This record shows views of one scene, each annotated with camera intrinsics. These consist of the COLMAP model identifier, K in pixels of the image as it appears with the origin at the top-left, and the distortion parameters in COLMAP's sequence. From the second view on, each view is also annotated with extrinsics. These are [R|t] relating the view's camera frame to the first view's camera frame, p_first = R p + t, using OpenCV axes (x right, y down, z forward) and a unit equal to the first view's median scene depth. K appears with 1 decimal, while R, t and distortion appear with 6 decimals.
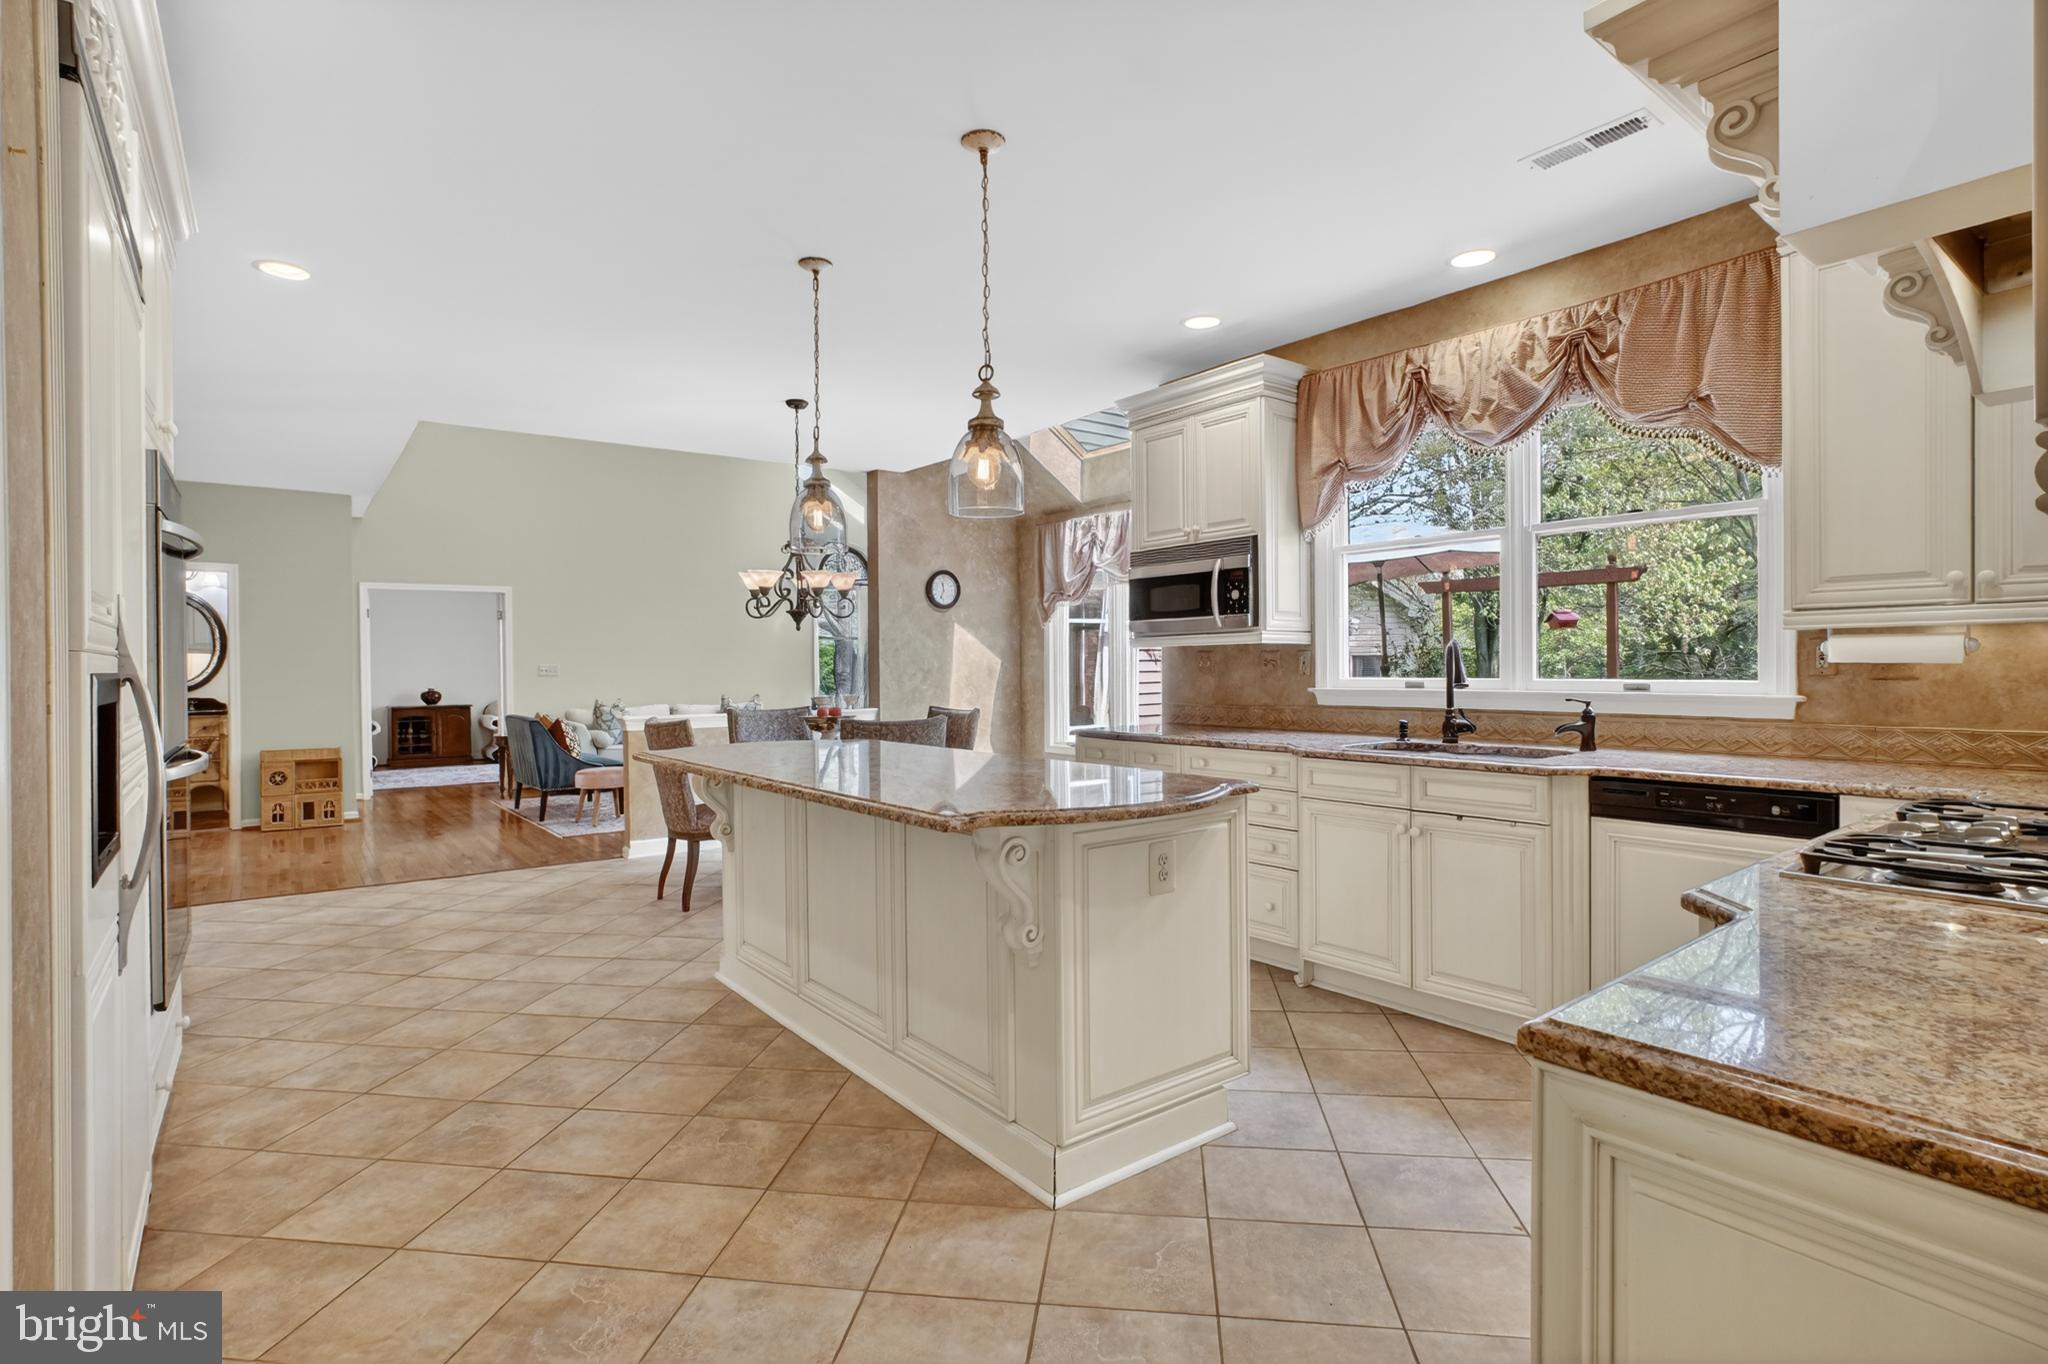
lens RADIAL K [[1004.2, 0, 1026.9], [0, 1004.2, 675.6], [0, 0, 1]] dist [-0.018608, 0.002239]
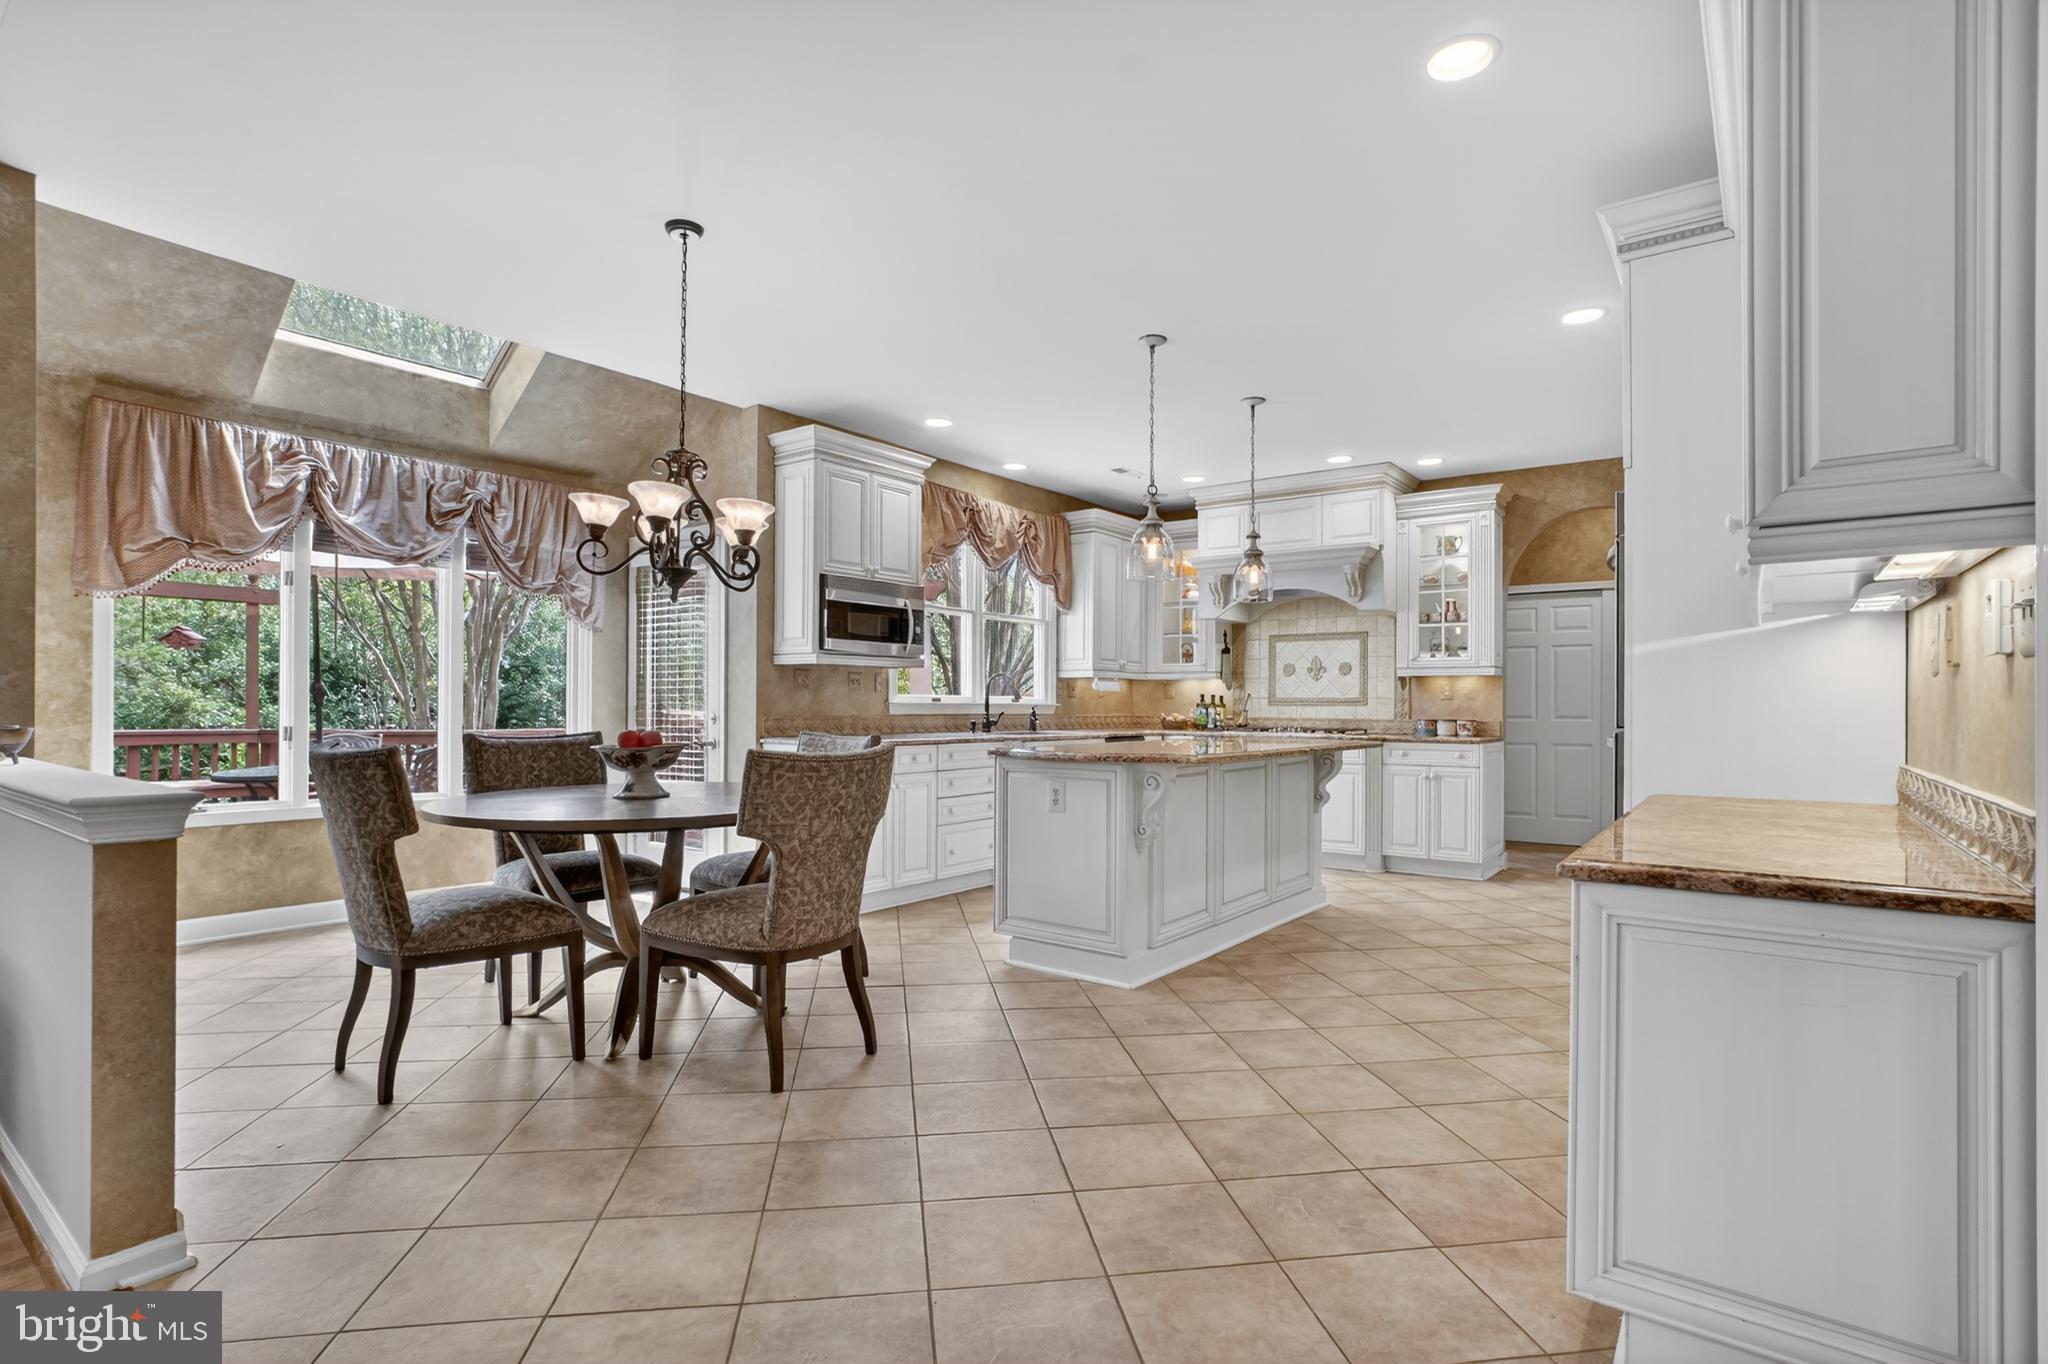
lens RADIAL K [[1004.2, 0, 1026.3], [0, 1004.2, 699.6], [0, 0, 1]] dist [-0.018608, 0.002239]
pose [[-0.278242, 0.012290, 0.960432, -1.384105], [0.002905, 0.999924, -0.011953, 0.034166], [-0.960507, -0.000535, -0.278257, 1.551321]]
